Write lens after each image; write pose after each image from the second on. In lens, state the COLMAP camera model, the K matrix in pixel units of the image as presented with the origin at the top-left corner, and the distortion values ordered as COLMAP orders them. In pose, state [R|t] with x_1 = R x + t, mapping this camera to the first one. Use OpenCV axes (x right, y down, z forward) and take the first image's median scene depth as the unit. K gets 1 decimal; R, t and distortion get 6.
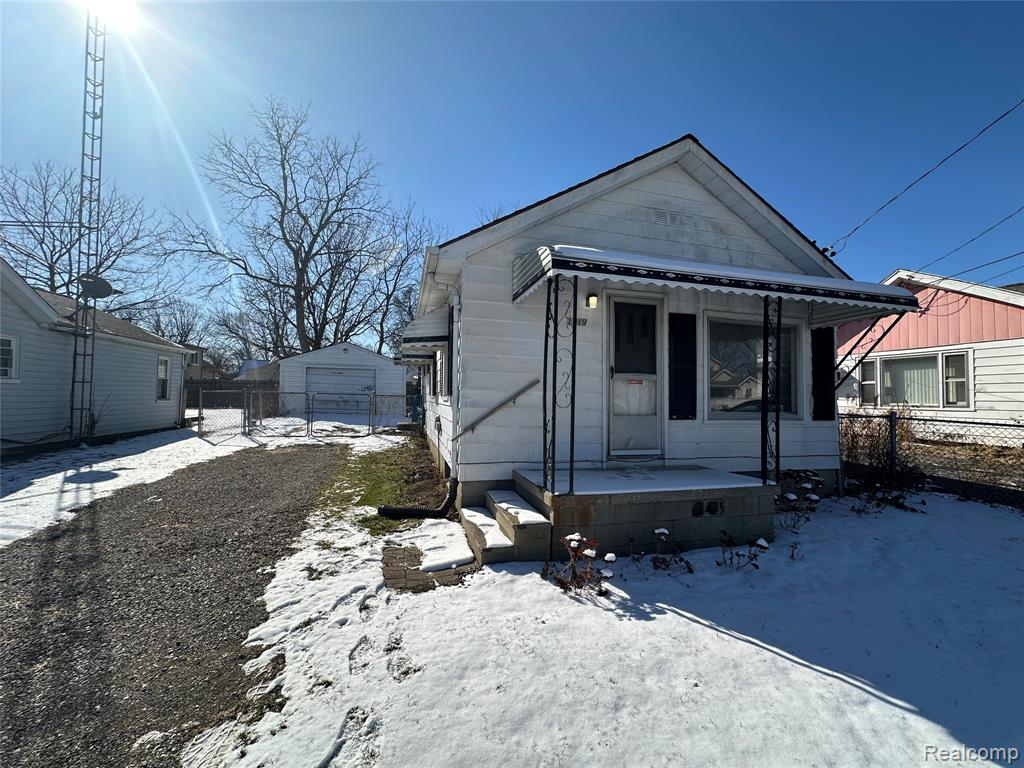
lens RADIAL K [[407.4, 0, 514.6], [0, 407.4, 384.7], [0, 0, 1]] dist [0.000081, -0.000152]
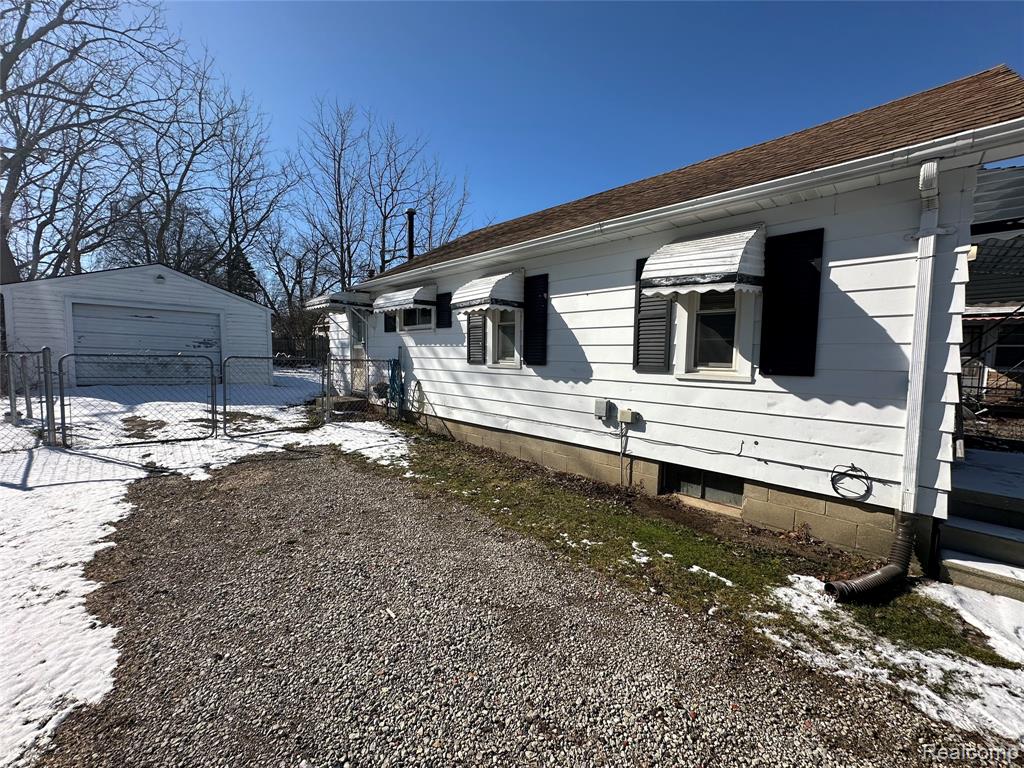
lens RADIAL K [[407.4, 0, 510.1], [0, 407.4, 384.9], [0, 0, 1]] dist [0.000081, -0.000152]
pose [[0.867422, -0.032155, 0.496533, -0.275058], [-0.022109, 0.994433, 0.103021, -0.002768], [-0.497082, -0.100341, 0.861882, 0.223866]]
